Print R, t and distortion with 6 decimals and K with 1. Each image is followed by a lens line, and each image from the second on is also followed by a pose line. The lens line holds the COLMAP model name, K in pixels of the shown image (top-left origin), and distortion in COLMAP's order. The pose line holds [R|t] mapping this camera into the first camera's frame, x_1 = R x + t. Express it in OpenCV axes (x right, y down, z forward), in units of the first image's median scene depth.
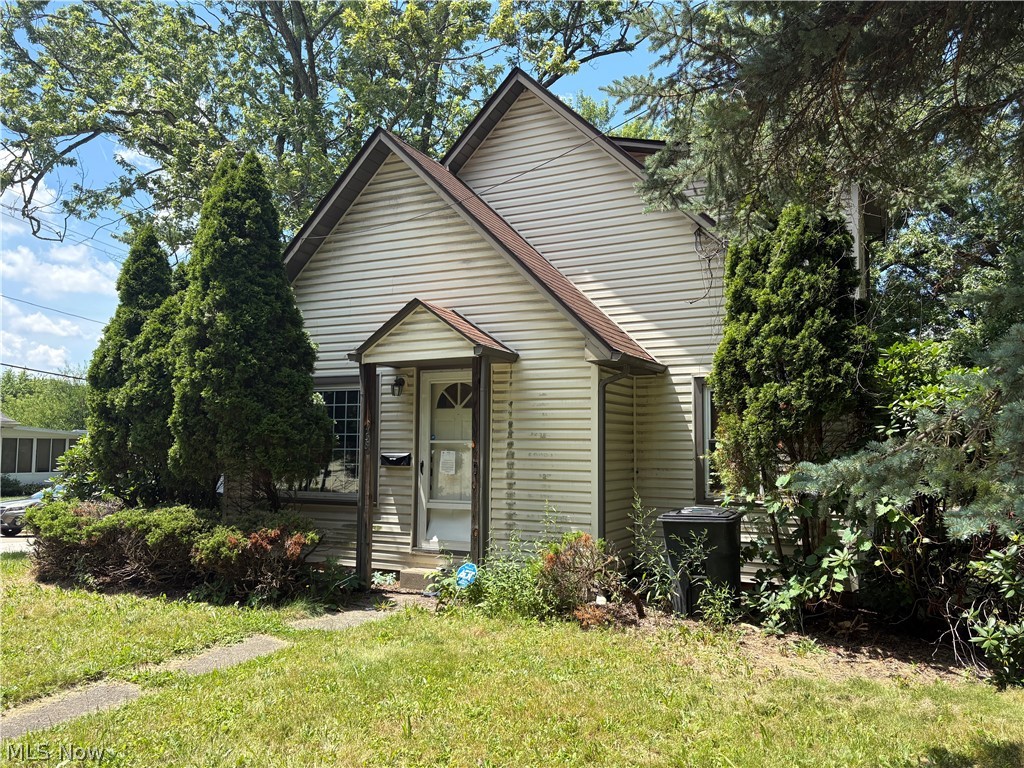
lens RADIAL K [[773.1, 0, 512.1], [0, 773.1, 383.9], [0, 0, 1]] dist [0.031710, -0.016135]
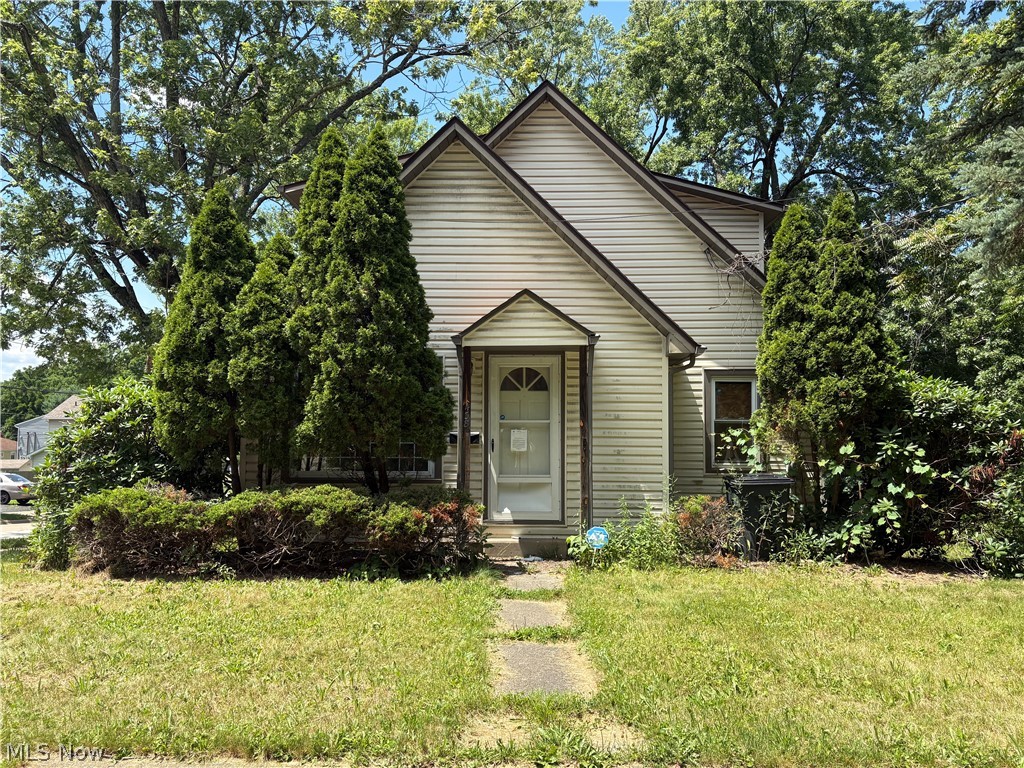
lens RADIAL K [[773.1, 0, 484.8], [0, 773.1, 389.5], [0, 0, 1]] dist [0.031710, -0.016135]
pose [[0.905163, 0.021854, 0.424502, -0.625709], [-0.033118, 0.999268, 0.019172, 0.011436], [-0.423772, -0.031412, 0.905224, 0.038988]]
